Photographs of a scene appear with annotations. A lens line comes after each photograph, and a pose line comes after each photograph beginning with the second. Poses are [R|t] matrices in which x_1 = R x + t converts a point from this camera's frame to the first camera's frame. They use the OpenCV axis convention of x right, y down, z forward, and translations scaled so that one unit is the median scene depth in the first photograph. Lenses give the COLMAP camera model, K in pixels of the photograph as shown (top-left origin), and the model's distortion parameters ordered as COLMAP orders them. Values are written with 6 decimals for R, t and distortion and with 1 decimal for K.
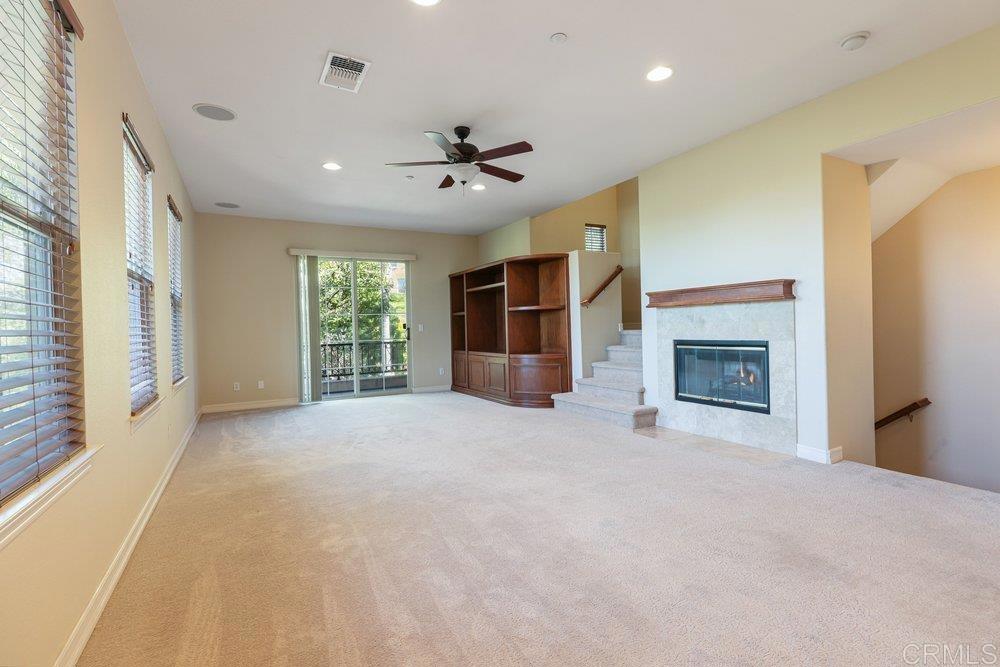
lens RADIAL K [[469.0, 0, 504.2], [0, 469.0, 331.5], [0, 0, 1]] dist [0.001560, -0.001864]
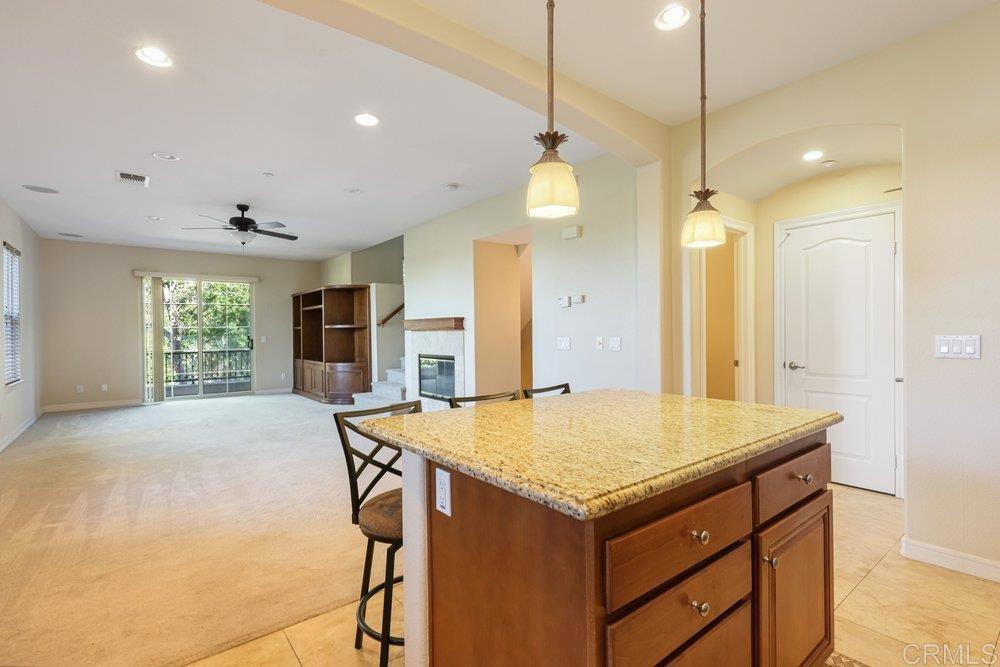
lens RADIAL K [[469.0, 0, 505.1], [0, 469.0, 336.8], [0, 0, 1]] dist [0.001560, -0.001864]
pose [[0.986293, 0.015588, 0.164263, 0.387778], [-0.015091, 0.999877, -0.004272, -0.031766], [-0.164309, 0.001734, 0.986407, -0.447550]]
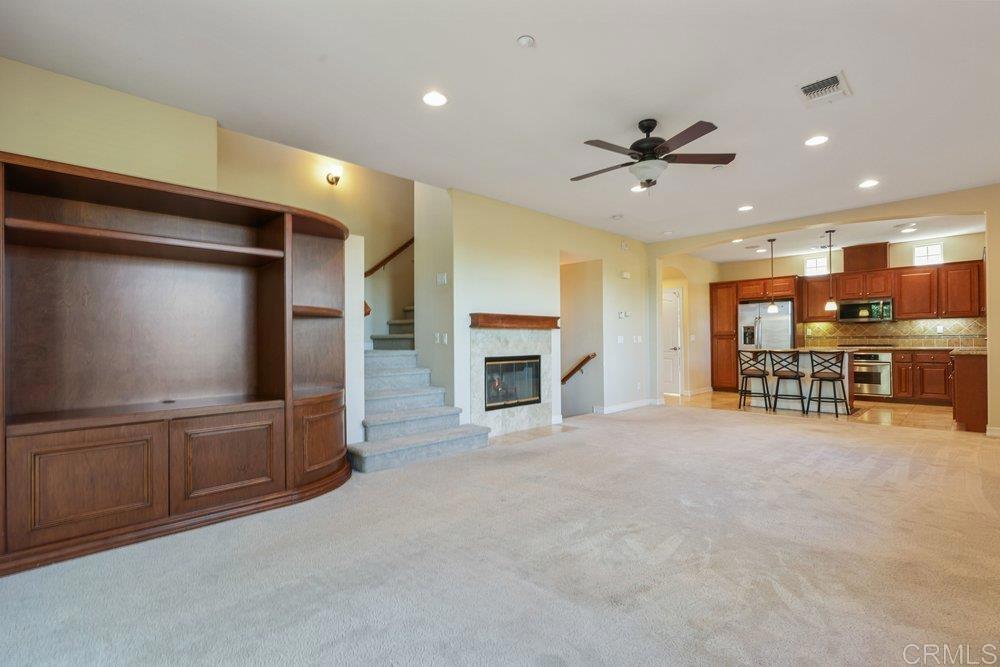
lens RADIAL K [[469.0, 0, 491.7], [0, 469.0, 334.6], [0, 0, 1]] dist [0.001560, -0.001864]
pose [[-0.269115, 0.045201, 0.962047, -0.727026], [0.026007, 0.998875, -0.039656, 0.008006], [-0.962757, 0.014348, -0.269987, 1.290948]]
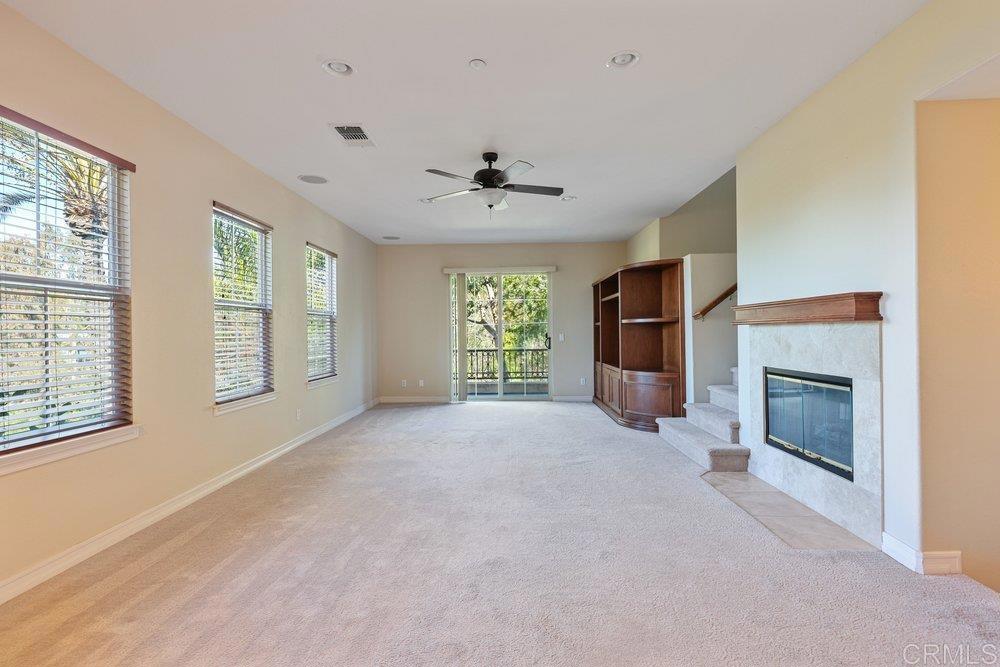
lens RADIAL K [[469.0, 0, 496.2], [0, 469.0, 335.5], [0, 0, 1]] dist [0.001560, -0.001864]
pose [[0.858007, 0.019378, -0.513272, 0.380511], [-0.016152, 0.999812, 0.010748, -0.035712], [0.513383, -0.000931, 0.858159, 0.095933]]
